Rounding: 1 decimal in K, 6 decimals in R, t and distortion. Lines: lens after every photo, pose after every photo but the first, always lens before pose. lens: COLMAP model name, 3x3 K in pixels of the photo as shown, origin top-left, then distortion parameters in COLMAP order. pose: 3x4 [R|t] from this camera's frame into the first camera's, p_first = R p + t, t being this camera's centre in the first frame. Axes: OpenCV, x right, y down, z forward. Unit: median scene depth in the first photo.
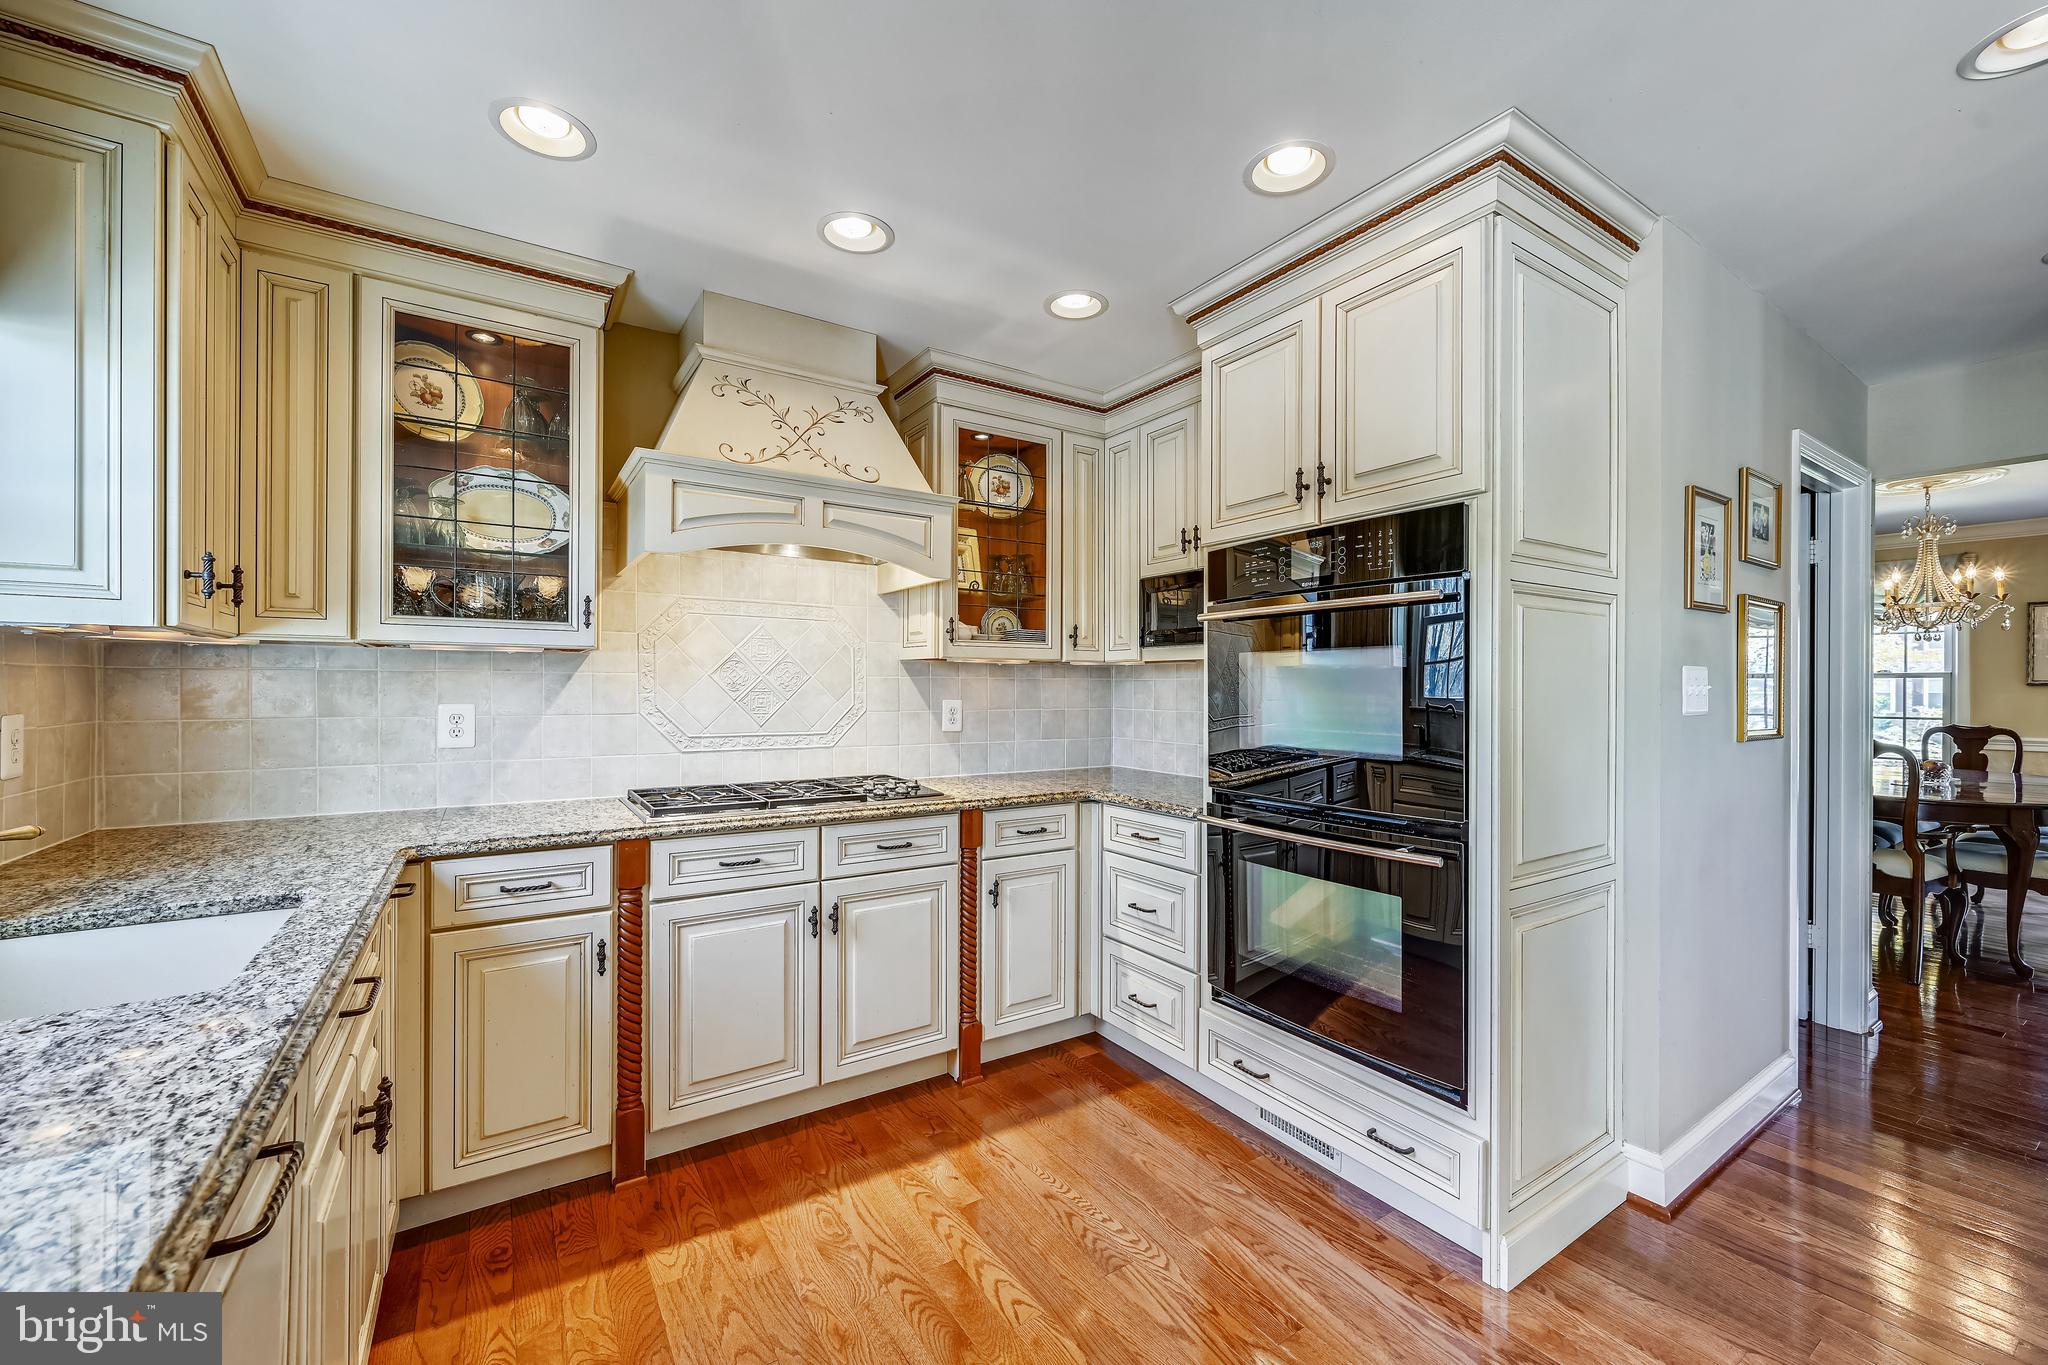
lens RADIAL K [[809.7, 0, 1017.5], [0, 809.7, 691.6], [0, 0, 1]] dist [0.000044, 0.000071]
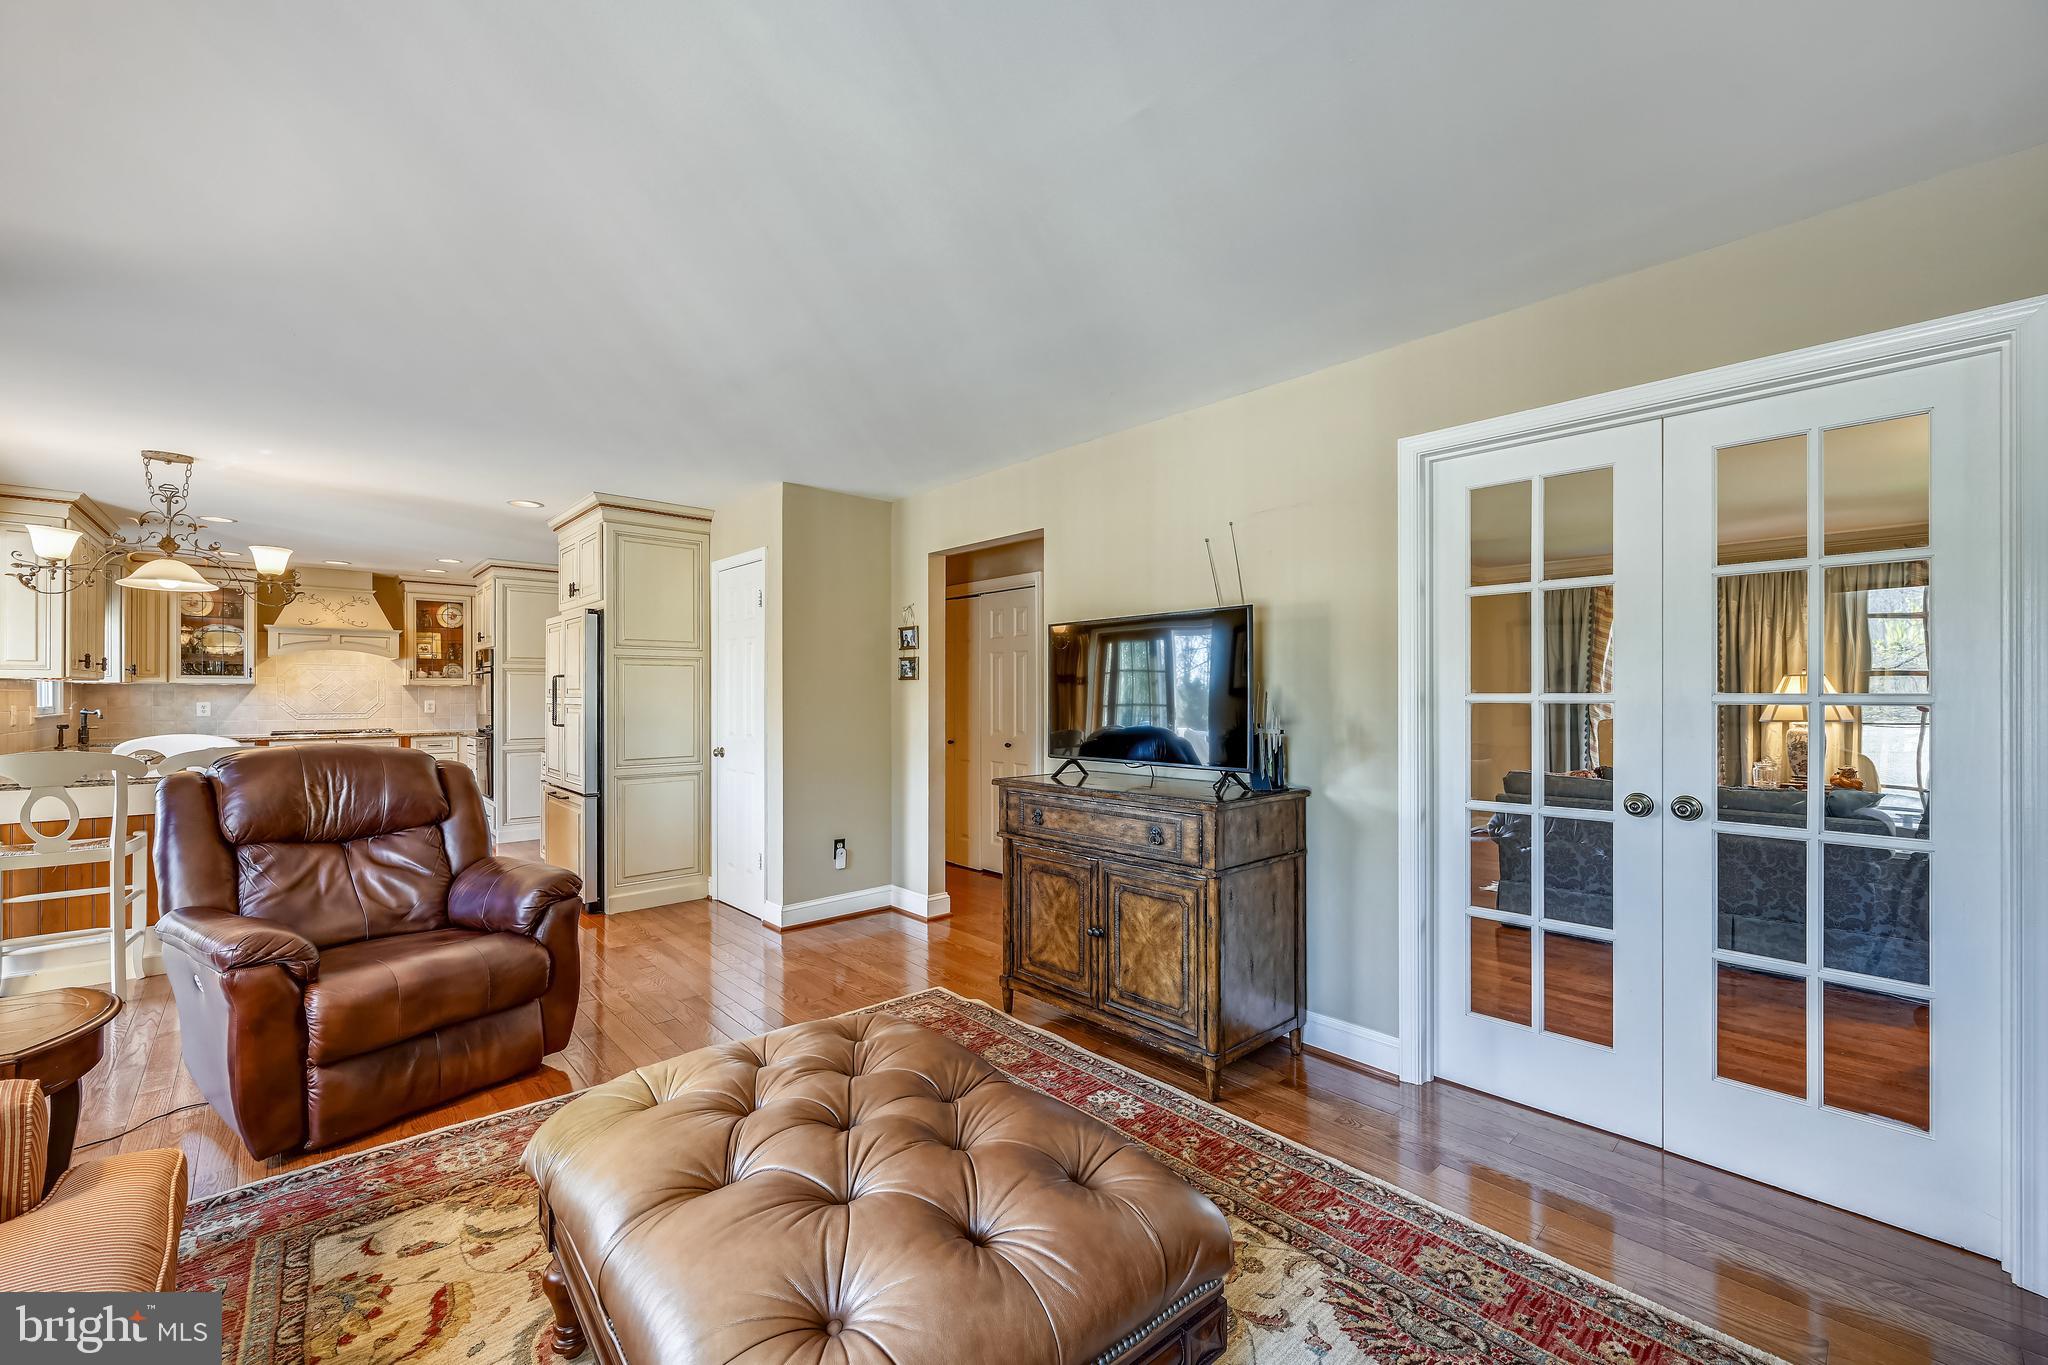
lens RADIAL K [[809.7, 0, 1017.5], [0, 809.7, 691.6], [0, 0, 1]] dist [0.000044, 0.000071]
pose [[0.982954, -0.001877, 0.183840, 1.823057], [0.002190, 0.999996, -0.001496, -0.013267], [-0.183837, 0.001873, 0.982955, -2.654261]]
